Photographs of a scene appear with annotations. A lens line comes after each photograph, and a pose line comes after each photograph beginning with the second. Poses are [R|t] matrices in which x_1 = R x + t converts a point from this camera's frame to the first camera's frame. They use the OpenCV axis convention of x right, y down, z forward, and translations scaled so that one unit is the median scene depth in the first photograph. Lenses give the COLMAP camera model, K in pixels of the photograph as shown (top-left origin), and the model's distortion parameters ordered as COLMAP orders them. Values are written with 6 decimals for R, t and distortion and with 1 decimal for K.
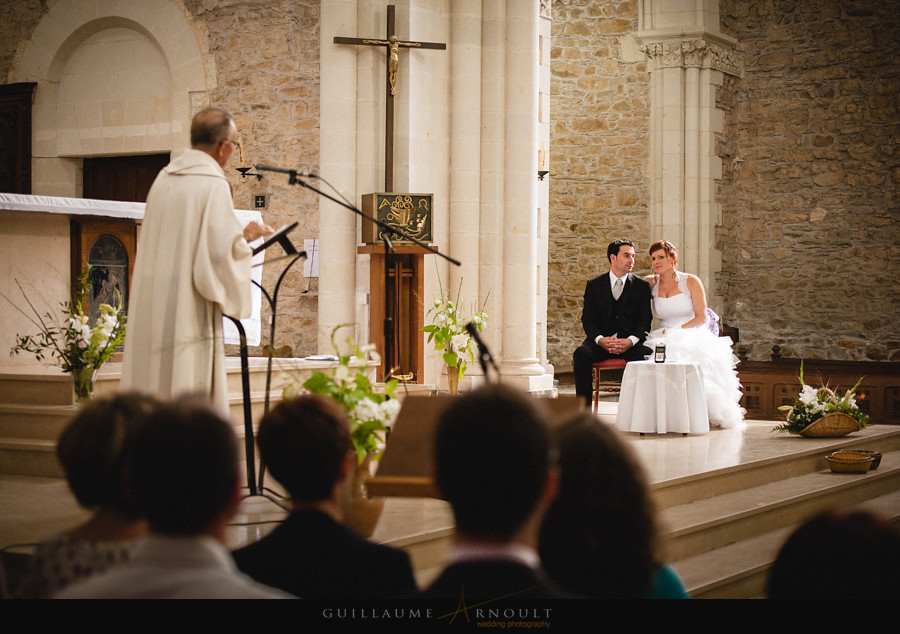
lens RADIAL K [[1733.9, 0, 451.0], [0, 1733.9, 317.0], [0, 0, 1]] dist [-0.099666, 0.000000]
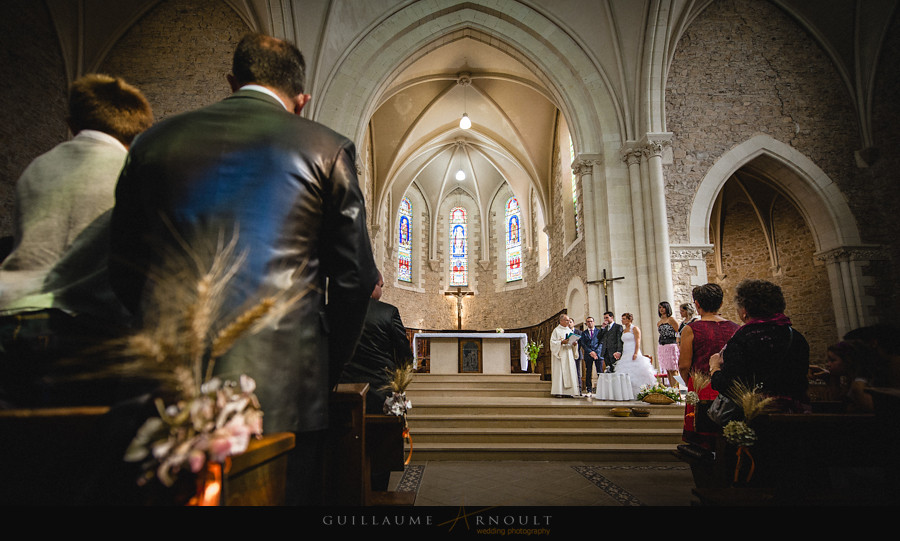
lens RADIAL K [[382.3, 0, 470.0], [0, 382.3, 318.4], [0, 0, 1]] dist [0.000781, 0.000018]
pose [[0.525272, -0.131015, -0.840788, 0.409229], [-0.005223, 0.987561, -0.157149, 0.027539], [0.850918, 0.086938, 0.518054, 0.384638]]
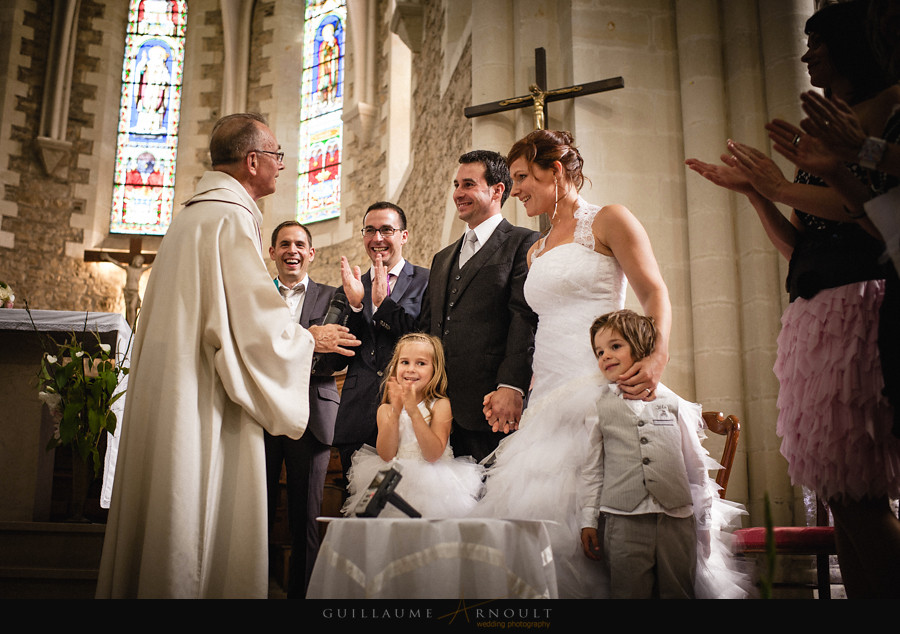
lens RADIAL K [[966.1, 0, 444.3], [0, 966.1, 316.5], [0, 0, 1]] dist [-0.074948, 0.000000]
pose [[0.637120, -0.171932, -0.751344, 0.207025], [-0.018380, 0.971137, -0.237813, 0.021349], [0.770545, 0.165325, 0.615571, 0.700156]]
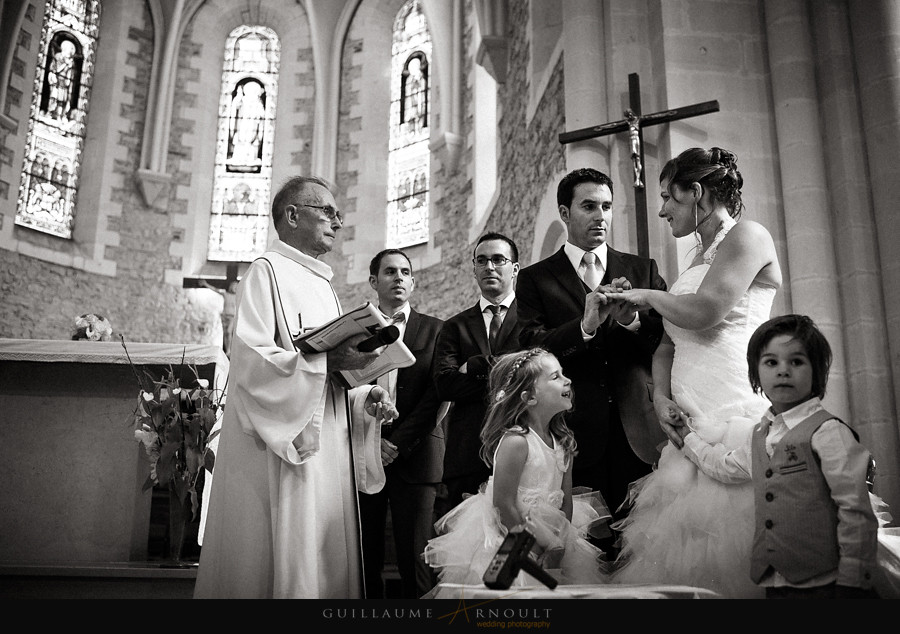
lens RADIAL K [[915.0, 0, 508.2], [0, 915.0, 289.7], [0, 0, 1]] dist [-0.077284, 0.000000]
pose [[0.622335, -0.217135, -0.752032, 0.187061], [-0.008785, 0.958757, -0.284092, 0.013119], [0.782702, 0.183407, 0.594760, 0.706797]]
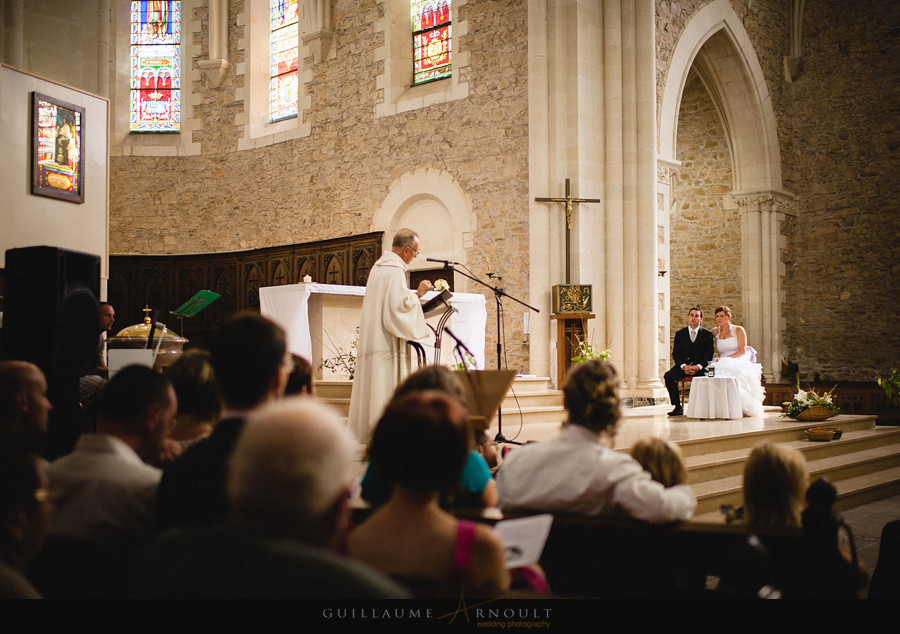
lens RADIAL K [[966.1, 0, 457.9], [0, 966.1, 337.8], [0, 0, 1]] dist [-0.074948, 0.000000]
pose [[0.975553, -0.014425, -0.219291, 0.065544], [0.007375, 0.999430, -0.032933, 0.013133], [0.219641, 0.030510, 0.975104, 0.018103]]
